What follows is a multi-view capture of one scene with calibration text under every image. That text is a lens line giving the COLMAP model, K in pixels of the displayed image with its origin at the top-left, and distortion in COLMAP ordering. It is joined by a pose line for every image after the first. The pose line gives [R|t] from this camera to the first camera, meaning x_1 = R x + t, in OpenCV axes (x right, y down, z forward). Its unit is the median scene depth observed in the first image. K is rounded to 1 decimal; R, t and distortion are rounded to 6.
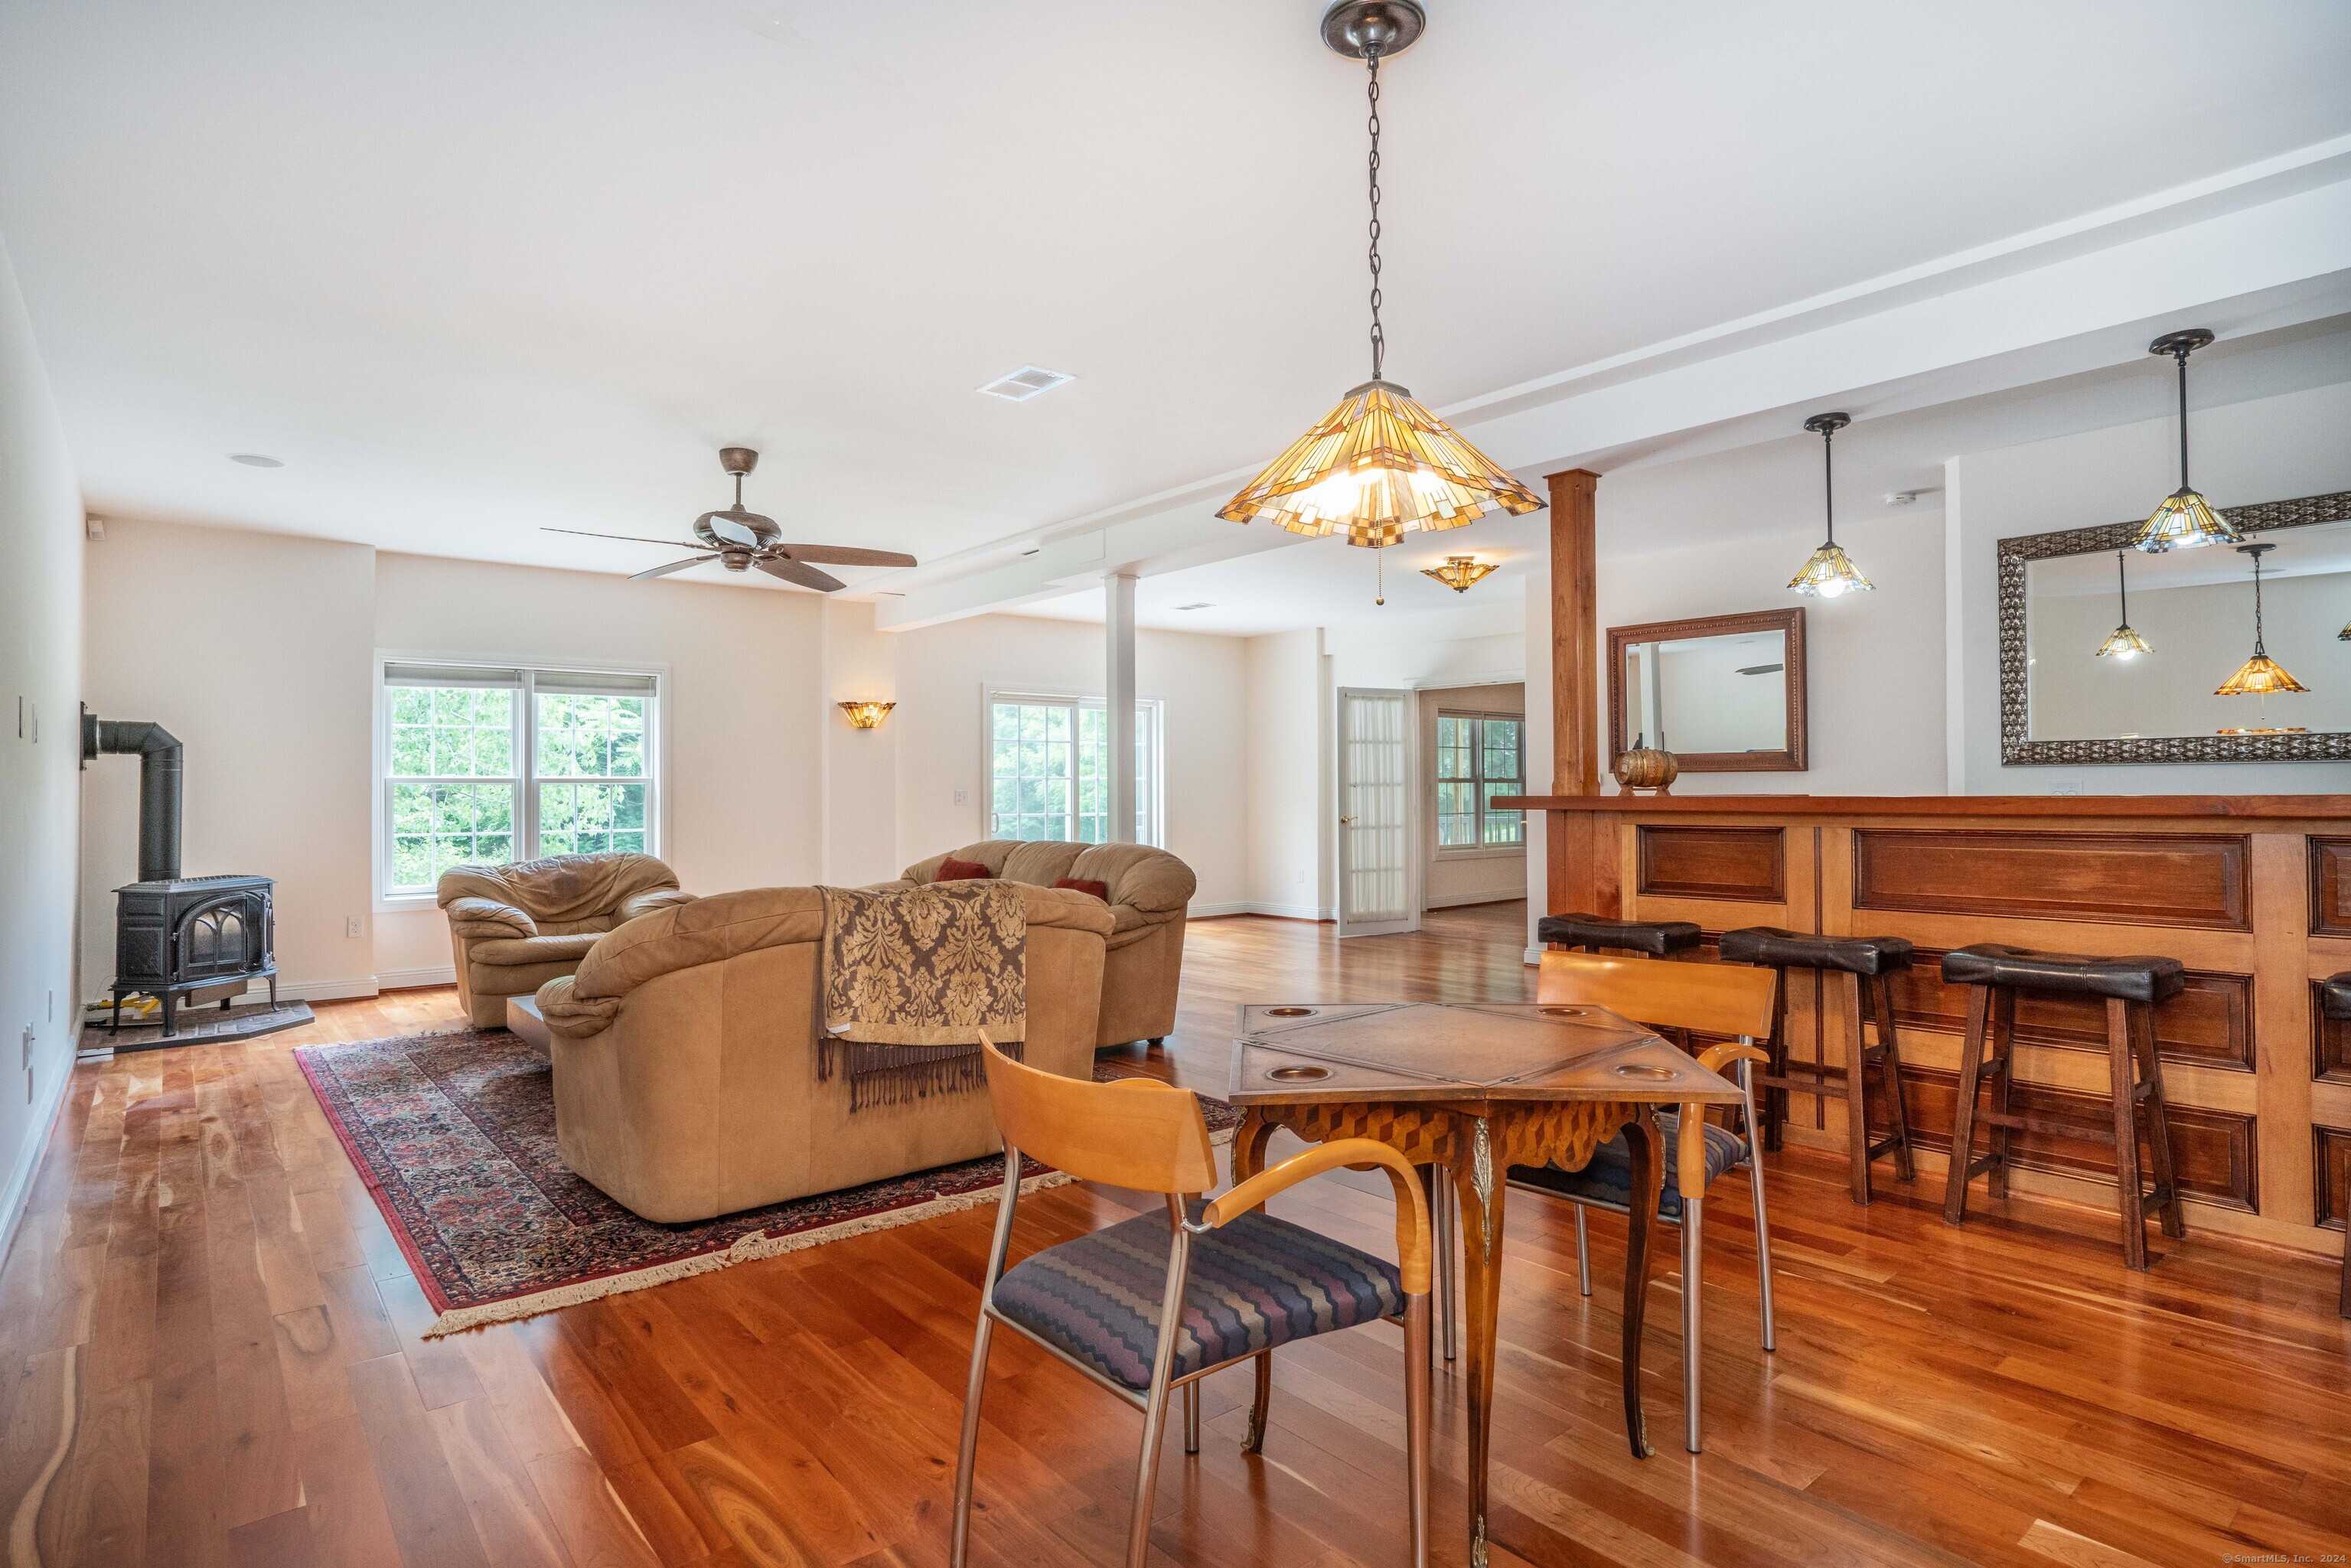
lens RADIAL K [[1226.0, 0, 1173.1], [0, 1226.0, 781.7], [0, 0, 1]] dist [-0.023331, 0.000799]
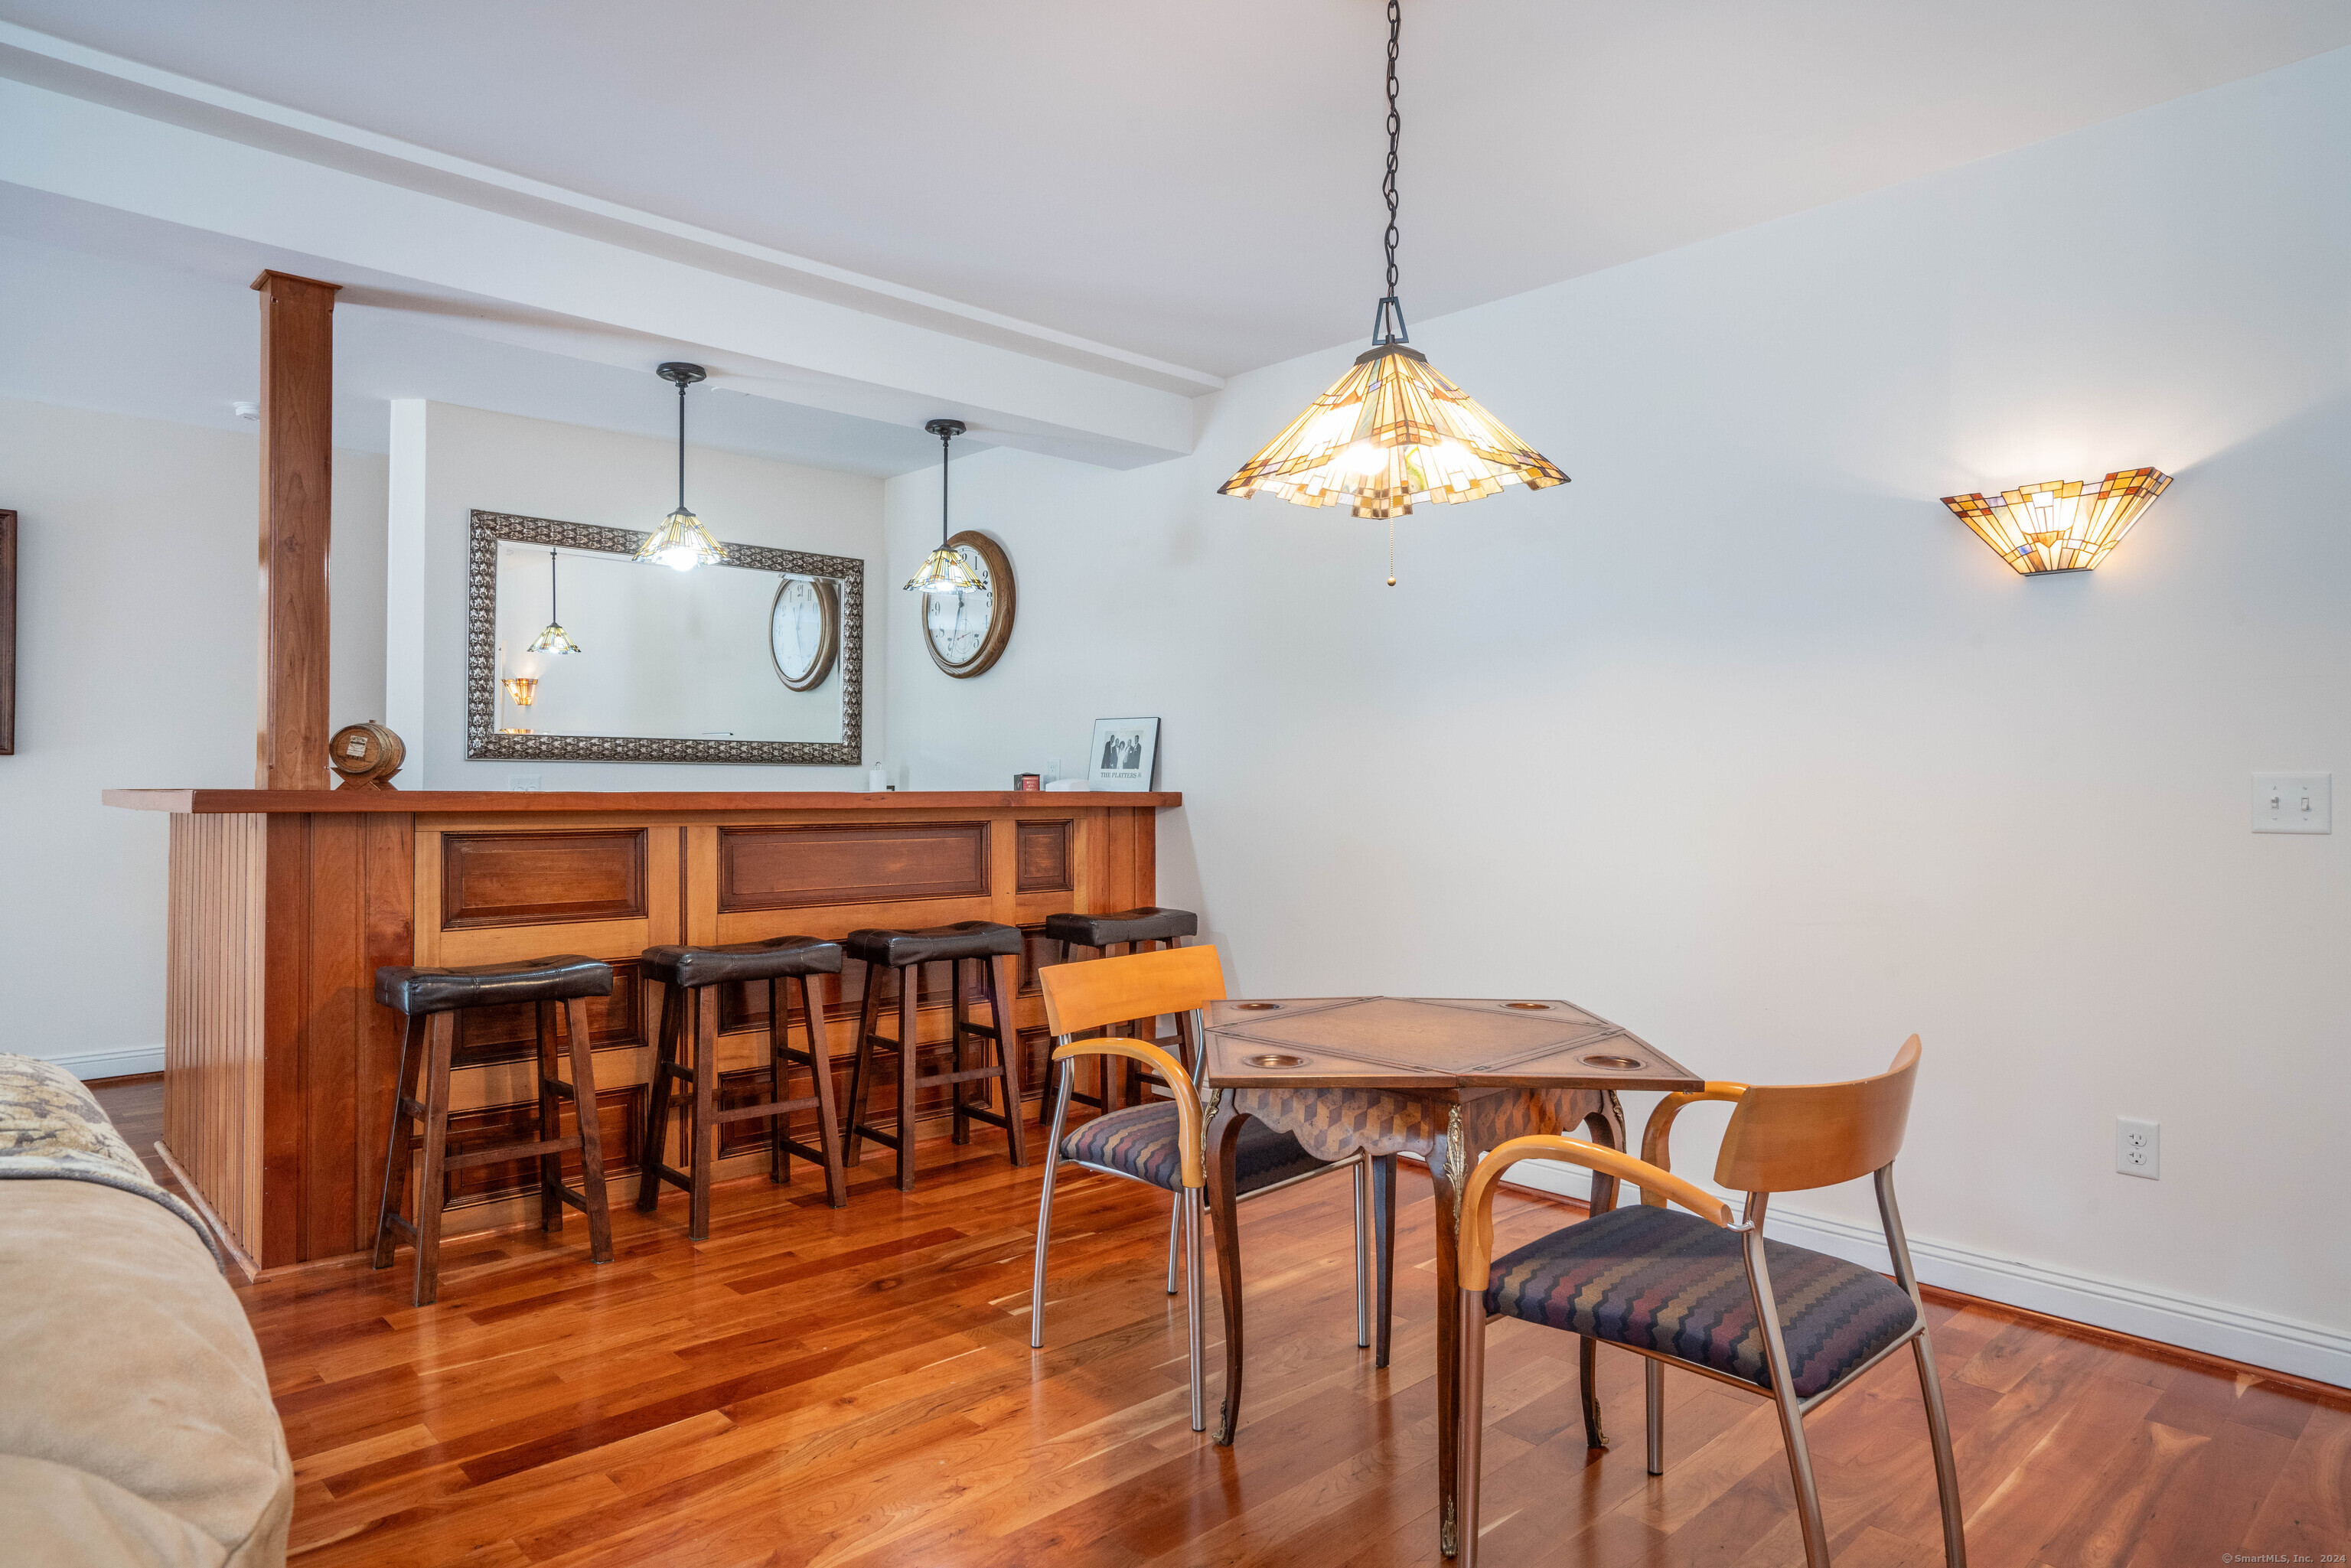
lens RADIAL K [[1395.5, 0, 1166.9], [0, 1395.5, 780.1], [0, 0, 1]] dist [0.001714, -0.000041]
pose [[-0.075375, 0.012157, 0.997081, -0.506664], [-0.013917, 0.999815, -0.013243, 0.011928], [-0.997058, -0.014875, -0.075192, 0.717126]]
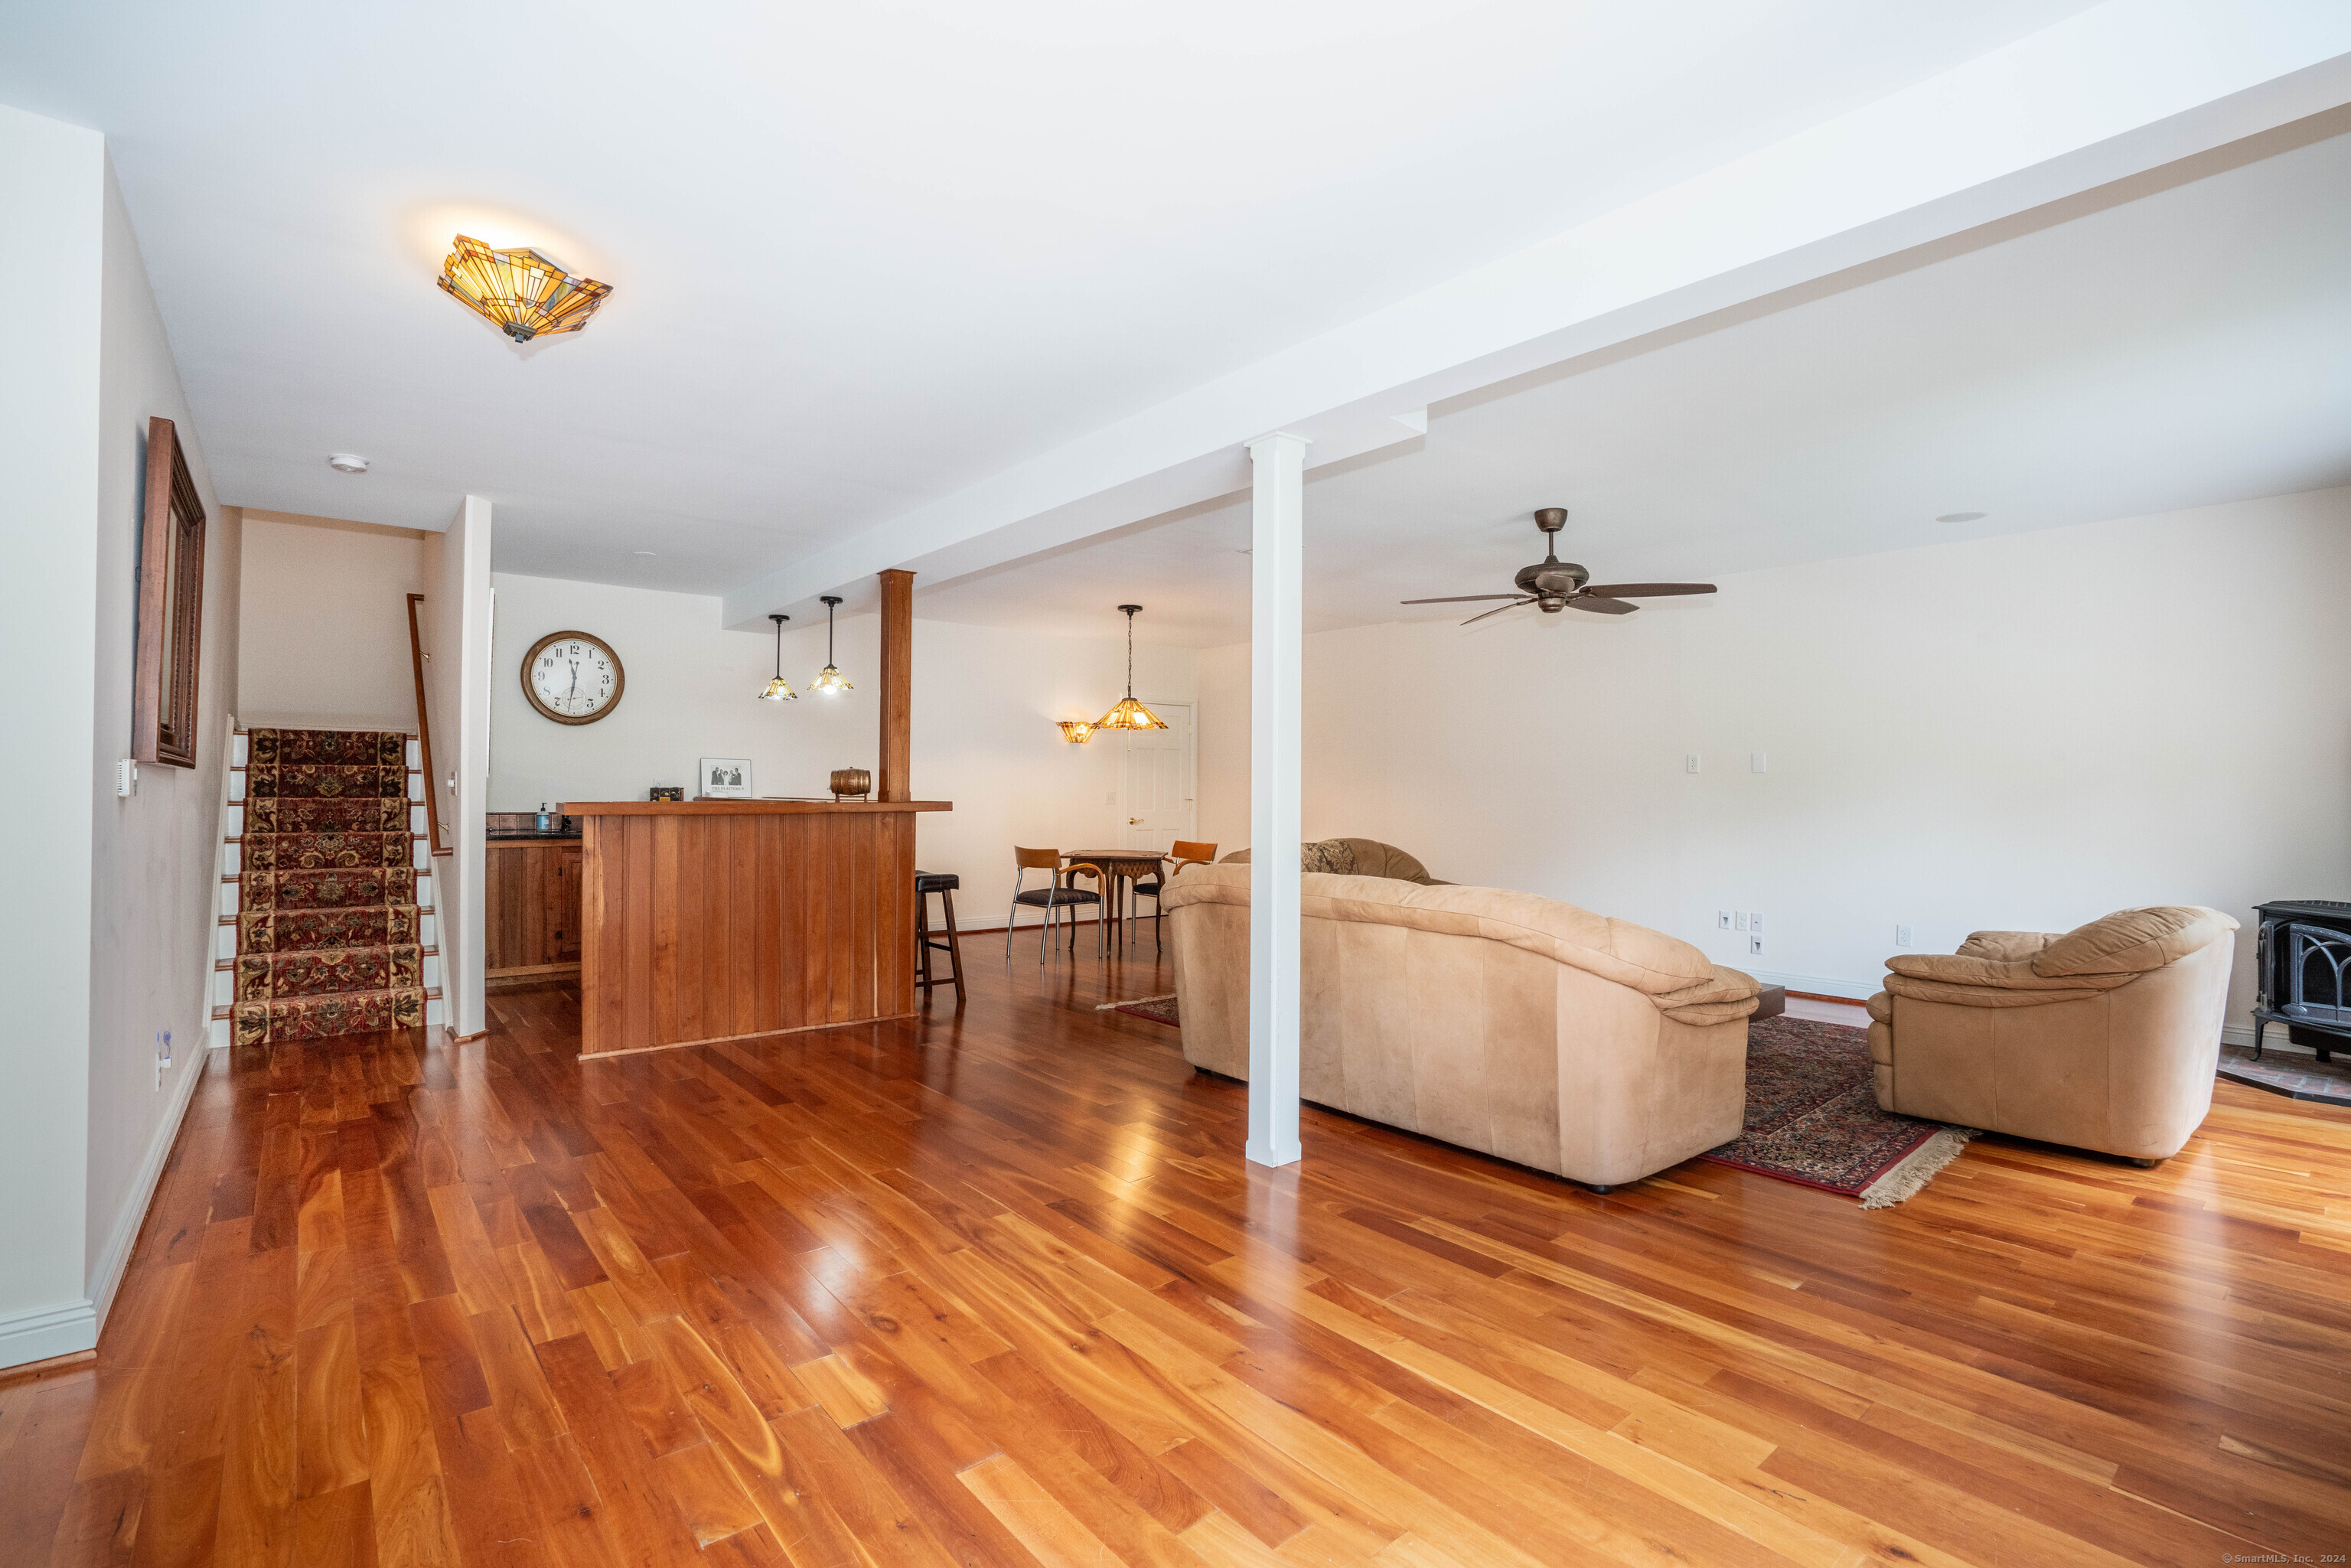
lens RADIAL K [[1072.5, 0, 1172.9], [0, 1072.5, 779.5], [0, 0, 1]] dist [-0.000631, -0.000022]
pose [[-0.999975, 0.005383, 0.004512, -0.008761], [0.005272, 0.999692, -0.024236, 0.026376], [-0.004641, -0.024211, -0.999696, 2.650261]]
